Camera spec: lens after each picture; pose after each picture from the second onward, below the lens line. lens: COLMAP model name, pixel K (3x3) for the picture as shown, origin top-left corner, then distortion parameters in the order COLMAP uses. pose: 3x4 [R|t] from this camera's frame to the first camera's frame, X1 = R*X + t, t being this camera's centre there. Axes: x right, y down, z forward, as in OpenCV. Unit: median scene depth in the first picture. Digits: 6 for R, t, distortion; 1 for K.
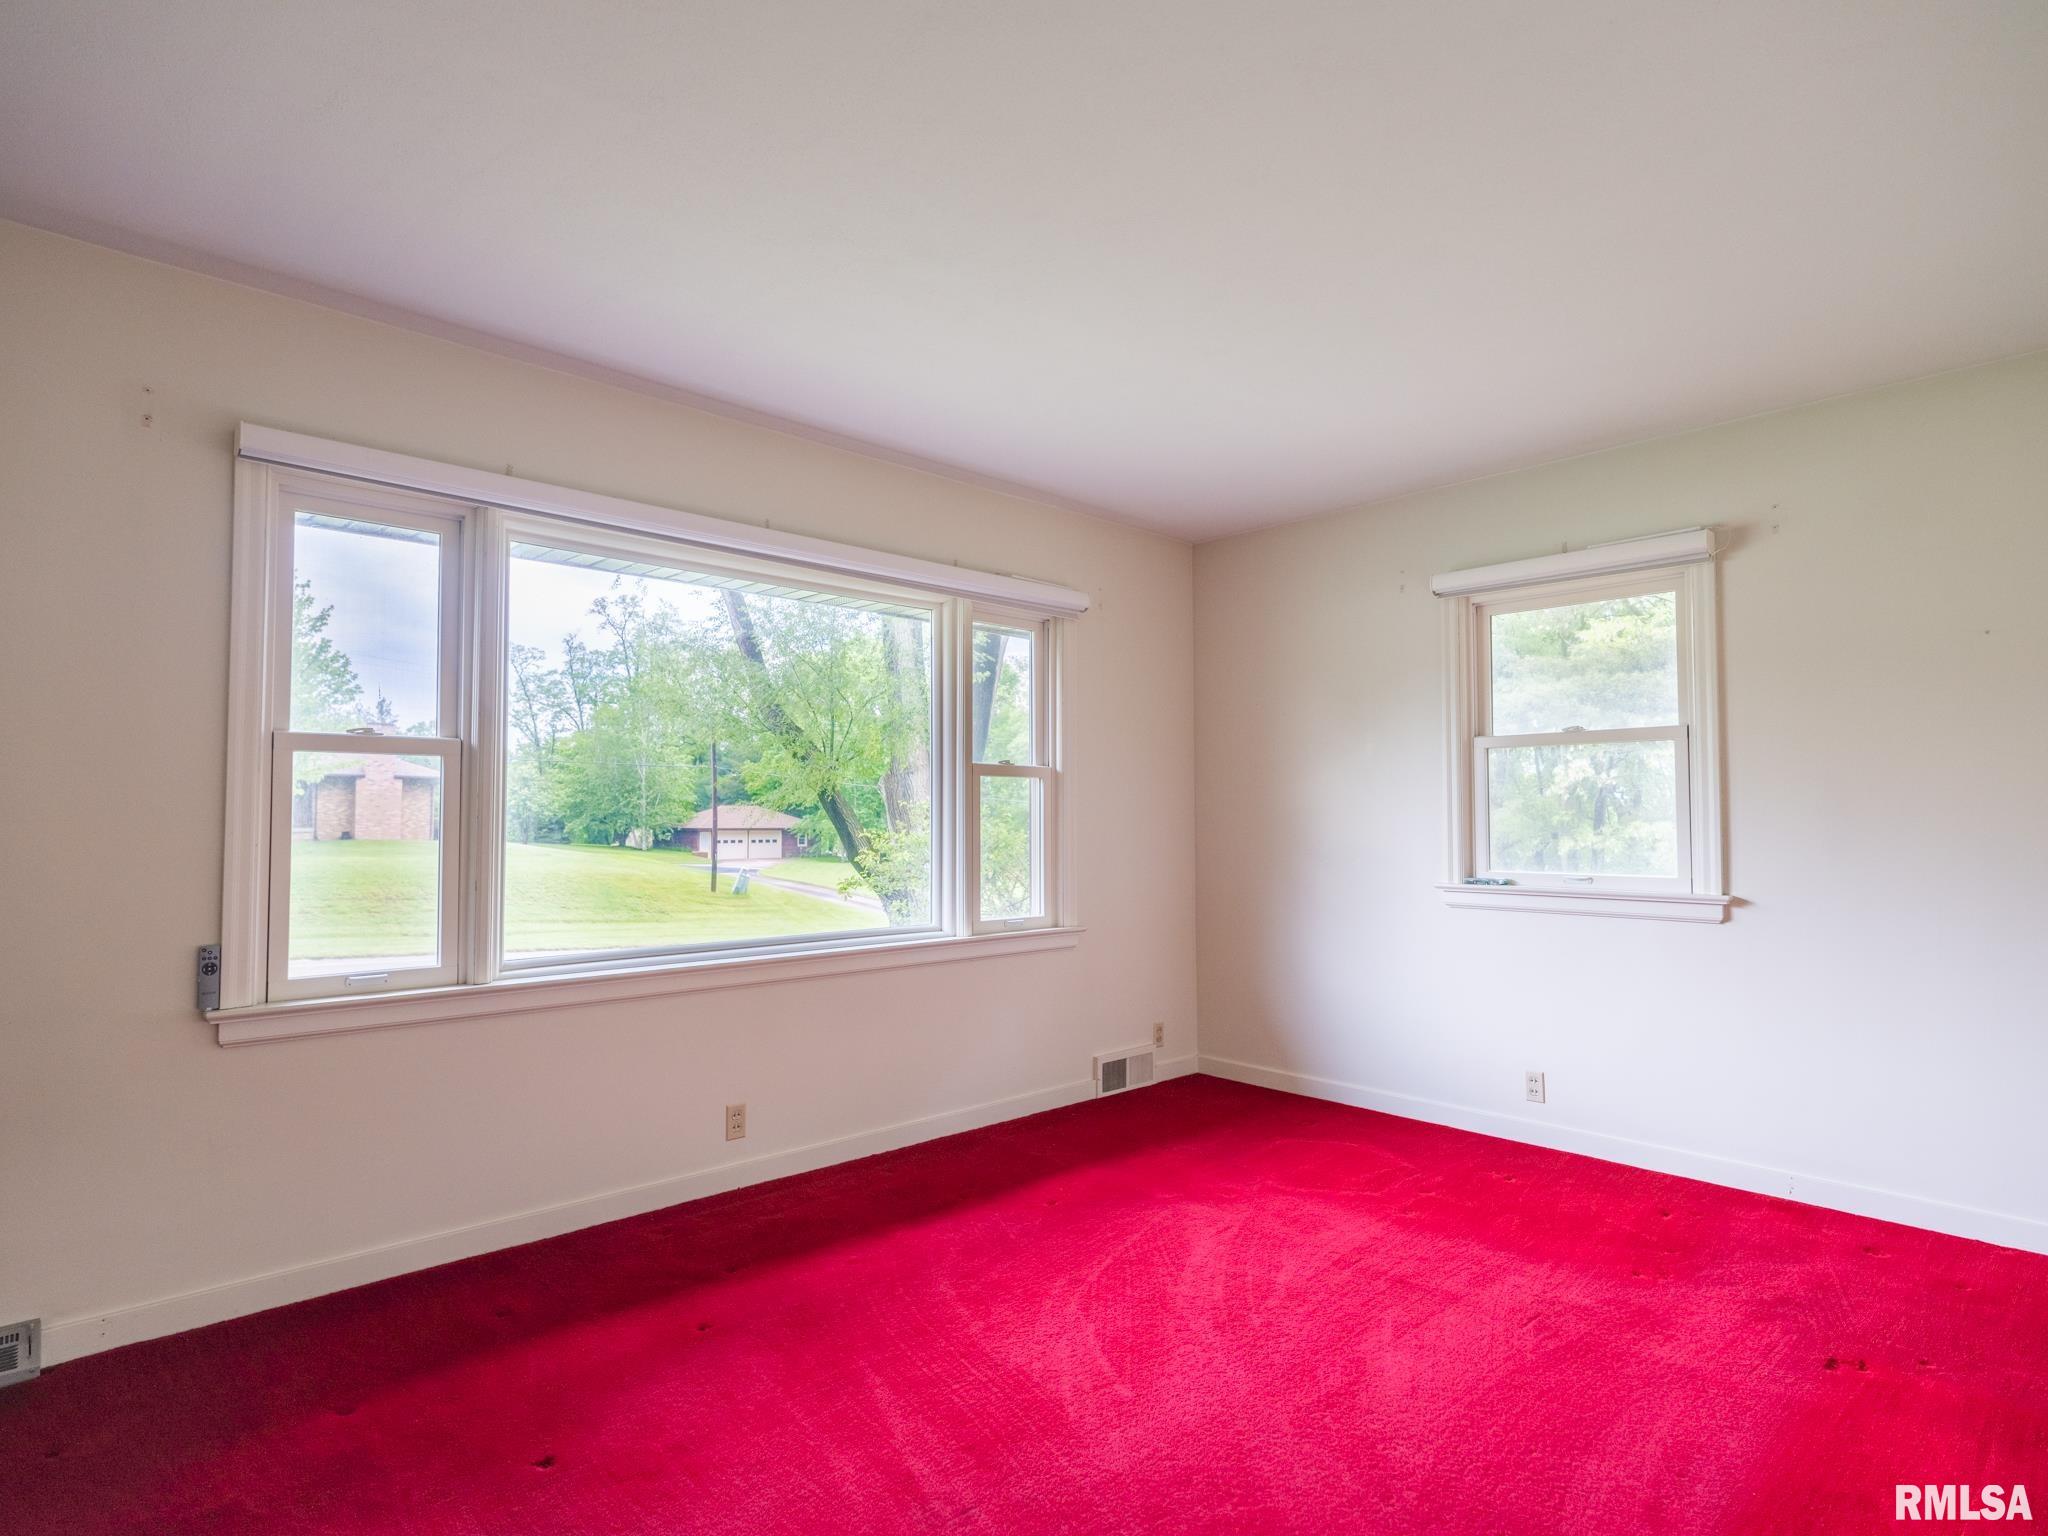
lens RADIAL K [[1091.2, 0, 1019.8], [0, 1091.2, 774.5], [0, 0, 1]] dist [0.004079, 0.000387]
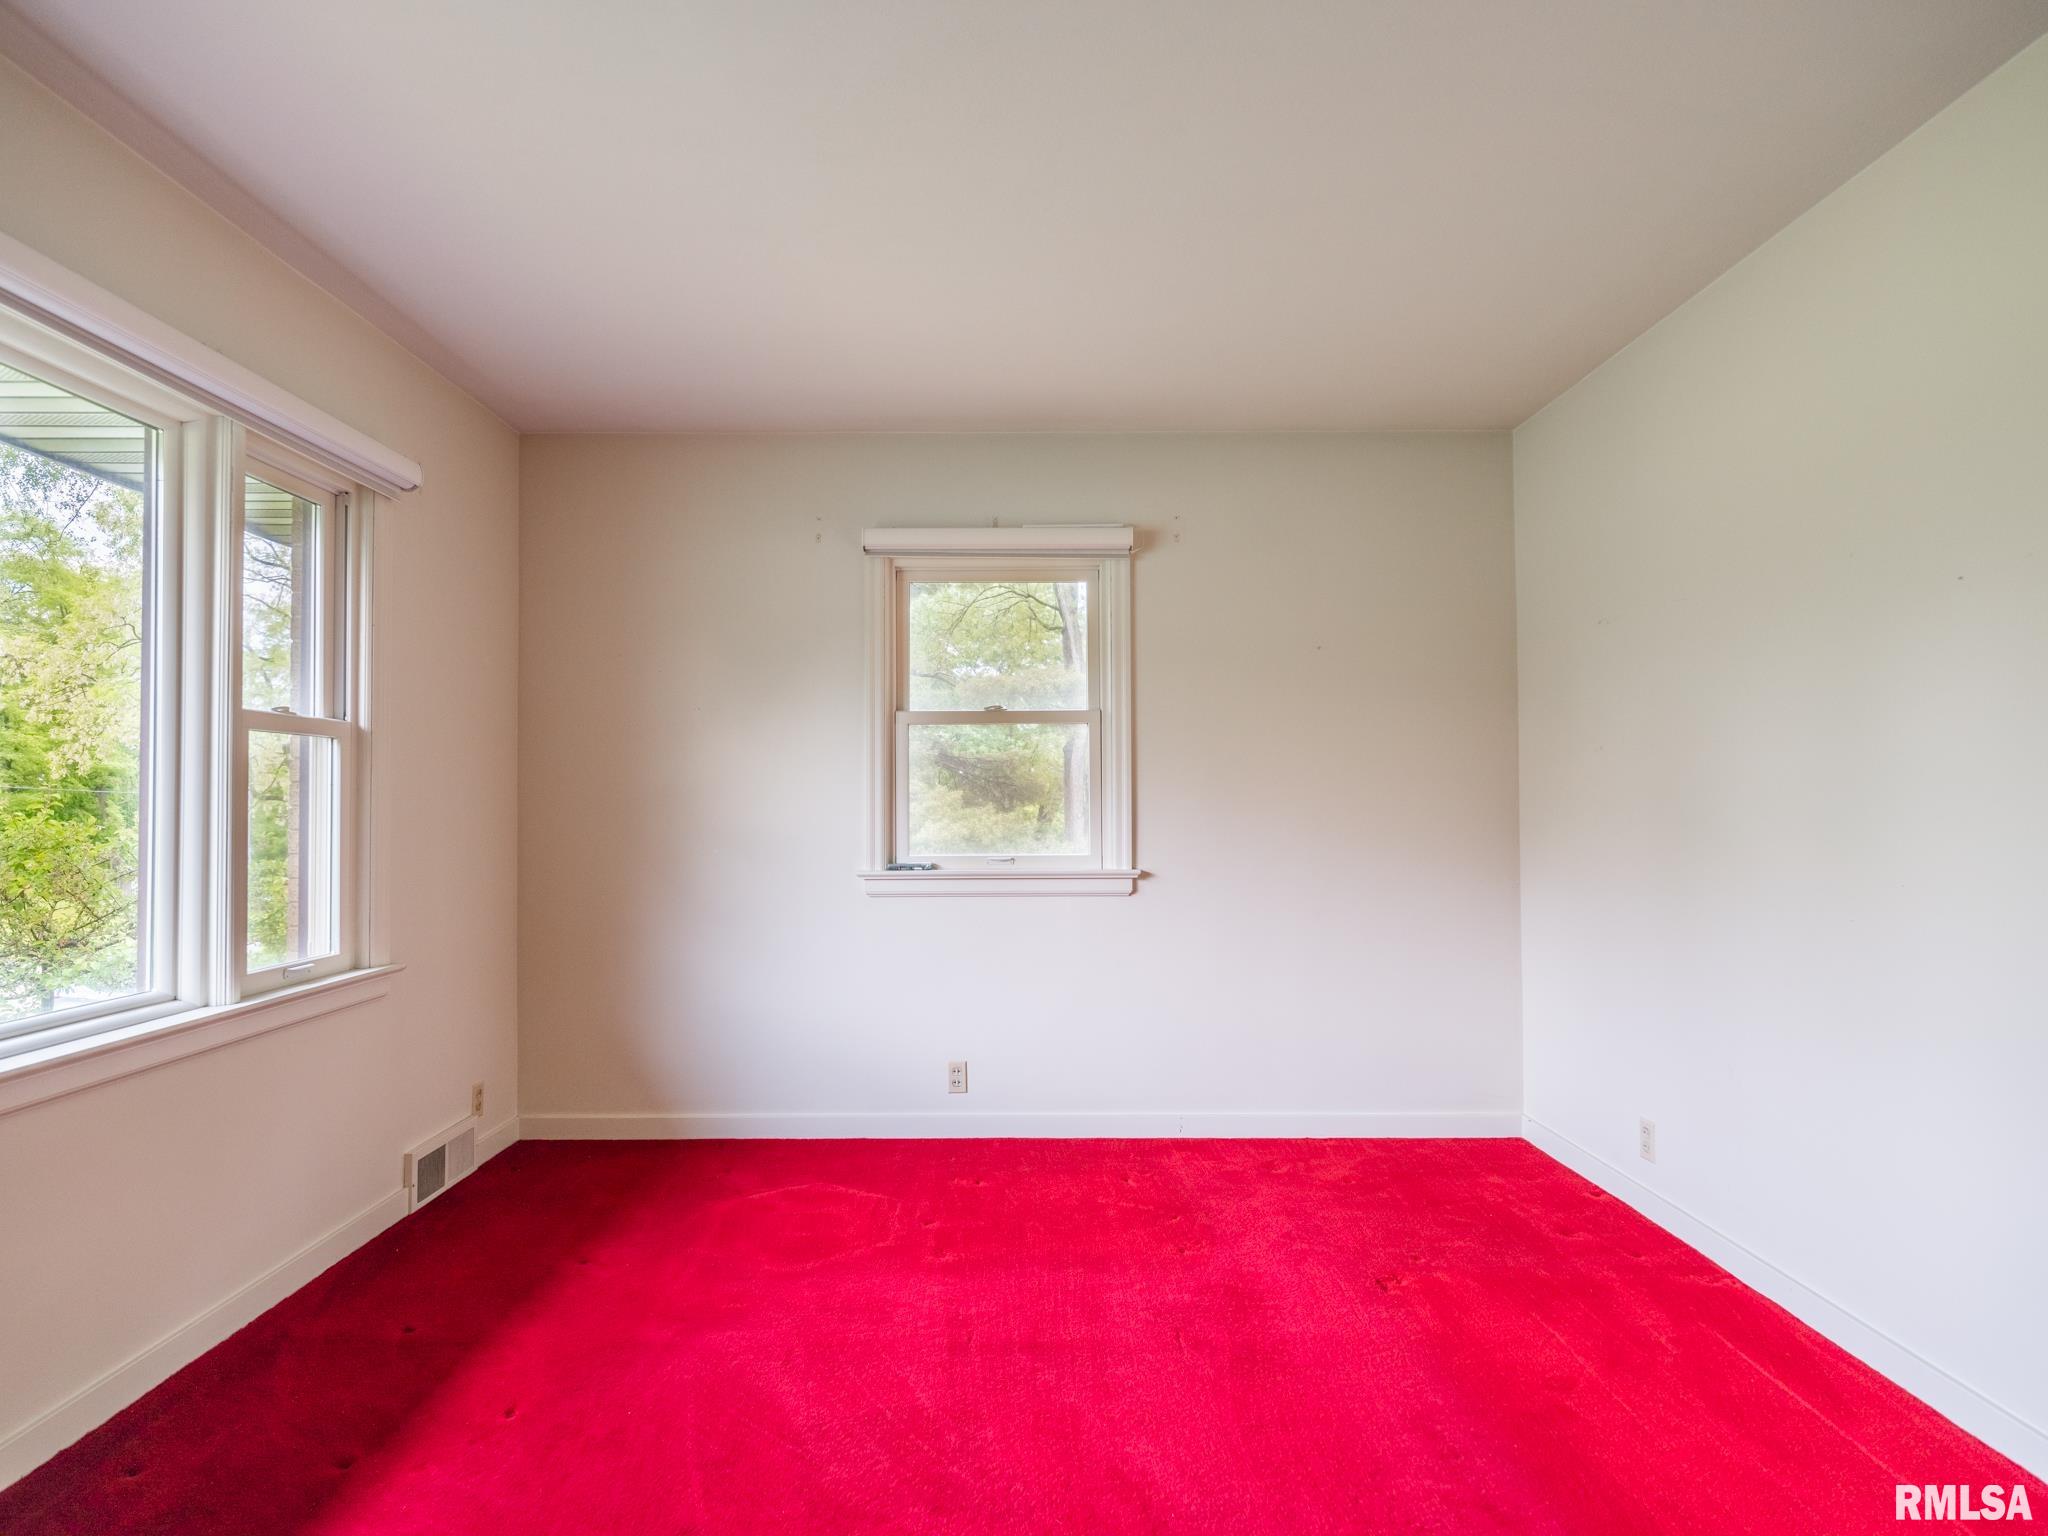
lens RADIAL K [[1091.2, 0, 1019.8], [0, 1091.2, 774.5], [0, 0, 1]] dist [0.004079, 0.000387]
pose [[0.683650, 0.014091, 0.729674, -0.189527], [-0.025474, 0.999665, 0.004563, 0.012596], [-0.729365, -0.021707, 0.683780, 0.297037]]
